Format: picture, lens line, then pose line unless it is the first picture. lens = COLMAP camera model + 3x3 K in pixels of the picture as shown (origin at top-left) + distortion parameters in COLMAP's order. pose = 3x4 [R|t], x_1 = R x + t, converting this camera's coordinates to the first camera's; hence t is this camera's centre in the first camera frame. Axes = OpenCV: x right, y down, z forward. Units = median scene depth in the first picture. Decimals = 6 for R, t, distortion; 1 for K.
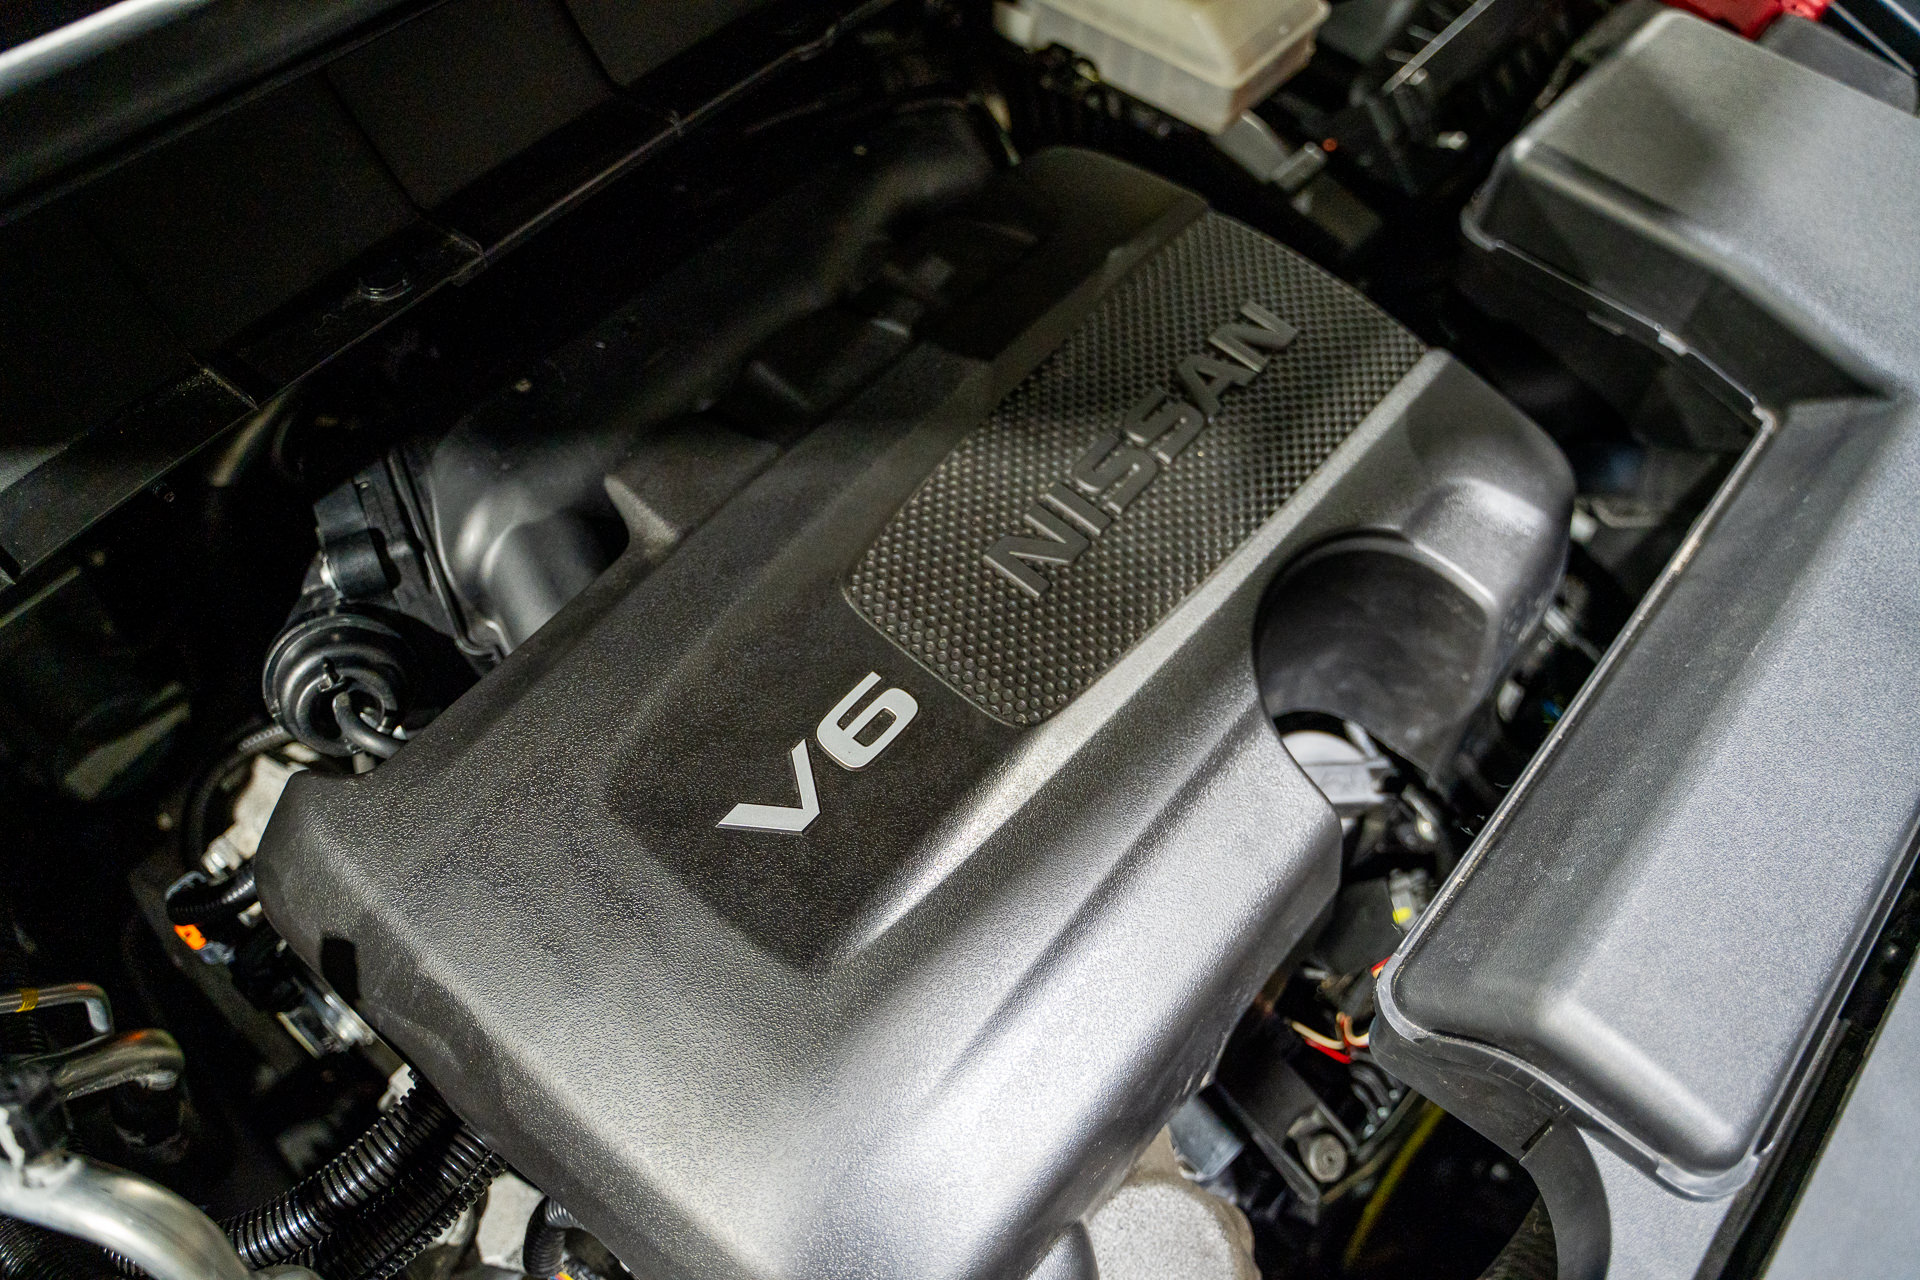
lens RADIAL K [[1541.7, 0, 960.0], [0, 1541.7, 640.0], [0, 0, 1]] dist [-0.064117, 0.012280]
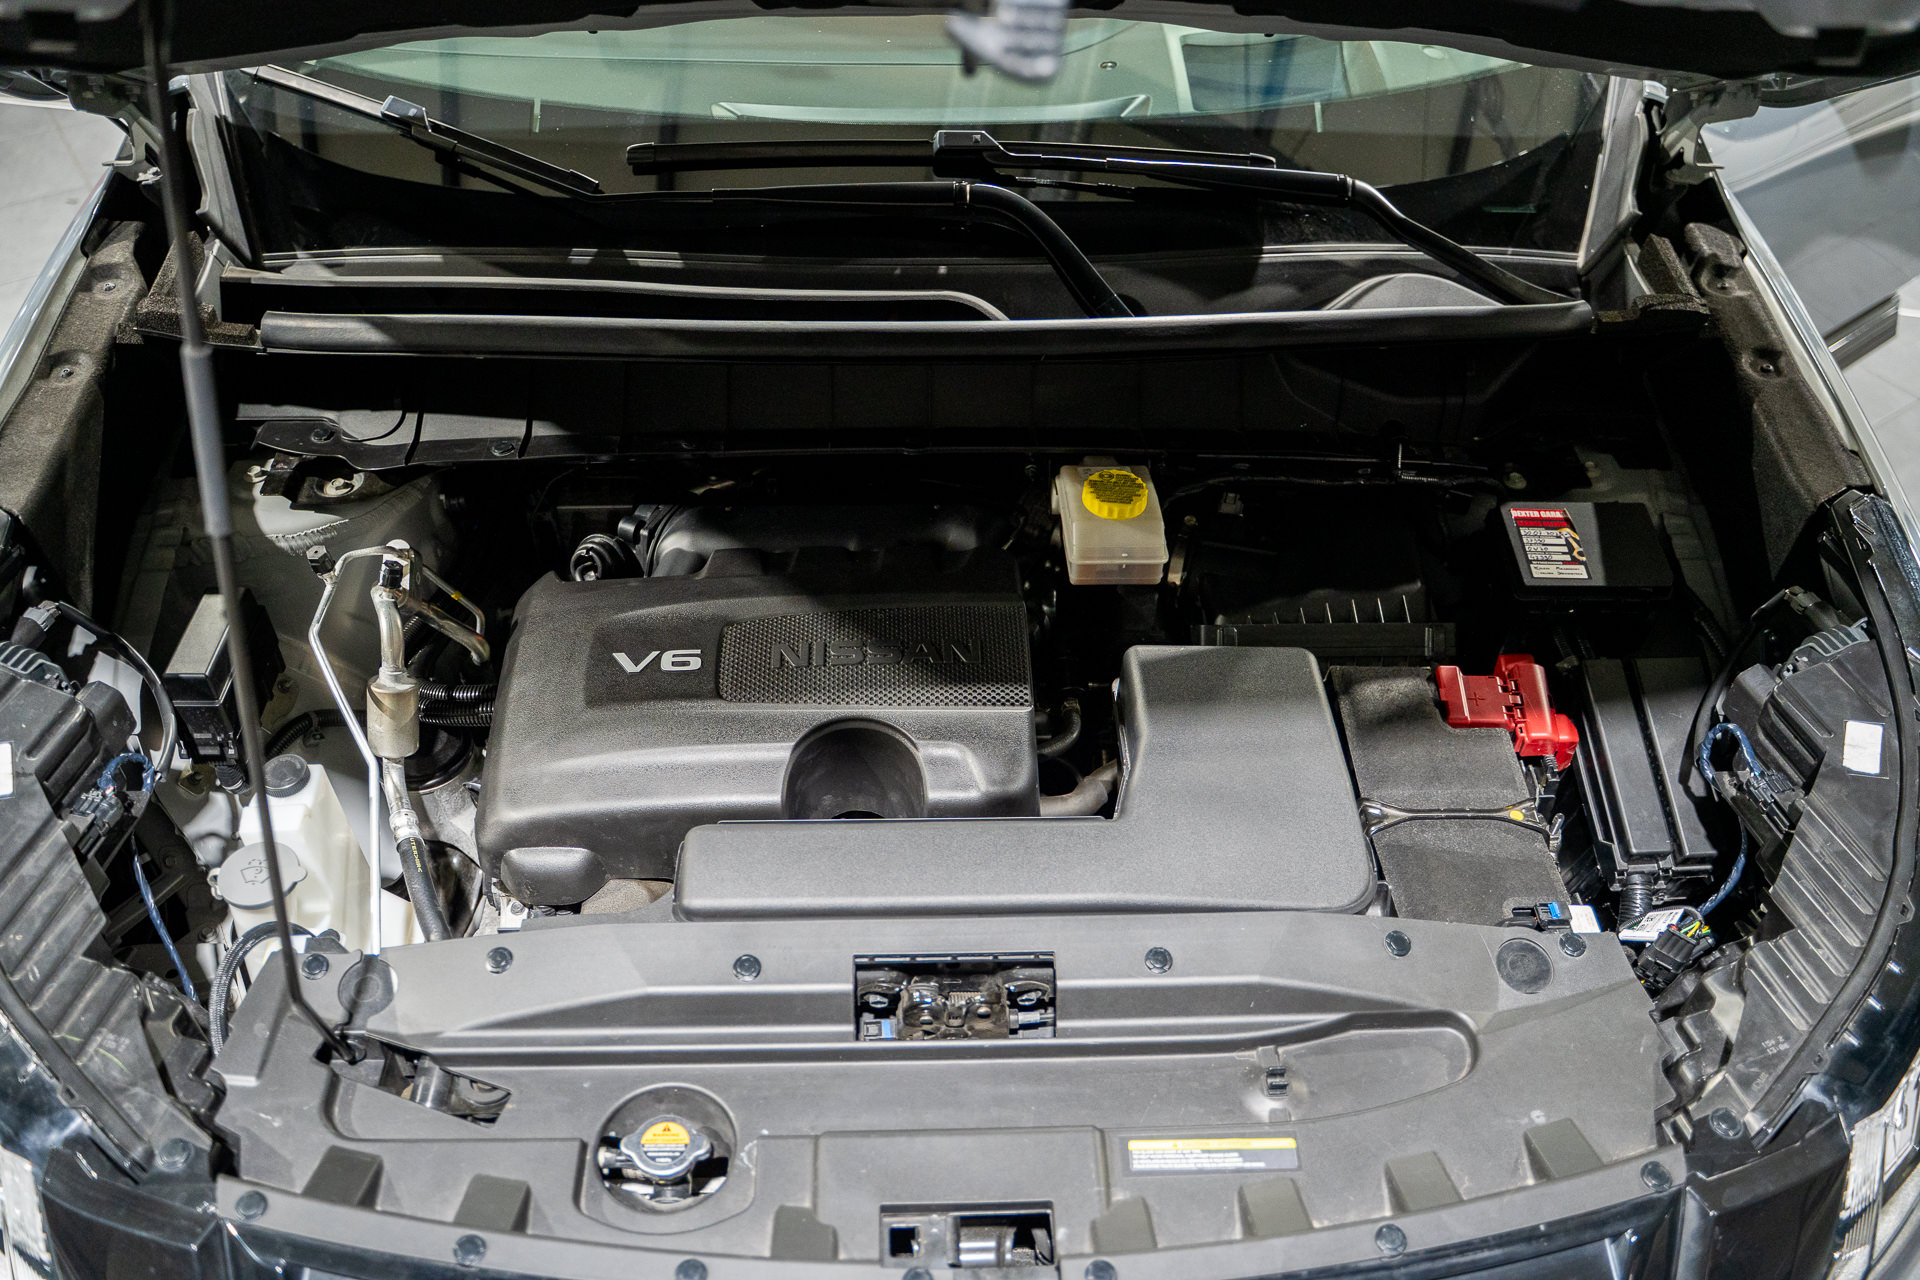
lens RADIAL K [[1541.7, 0, 960.0], [0, 1541.7, 640.0], [0, 0, 1]] dist [-0.064117, 0.012280]
pose [[0.663103, 0.490990, -0.564999, 1.618612], [-0.606372, 0.794907, -0.020878, -0.194371], [0.438871, 0.356444, 0.824827, -0.873153]]
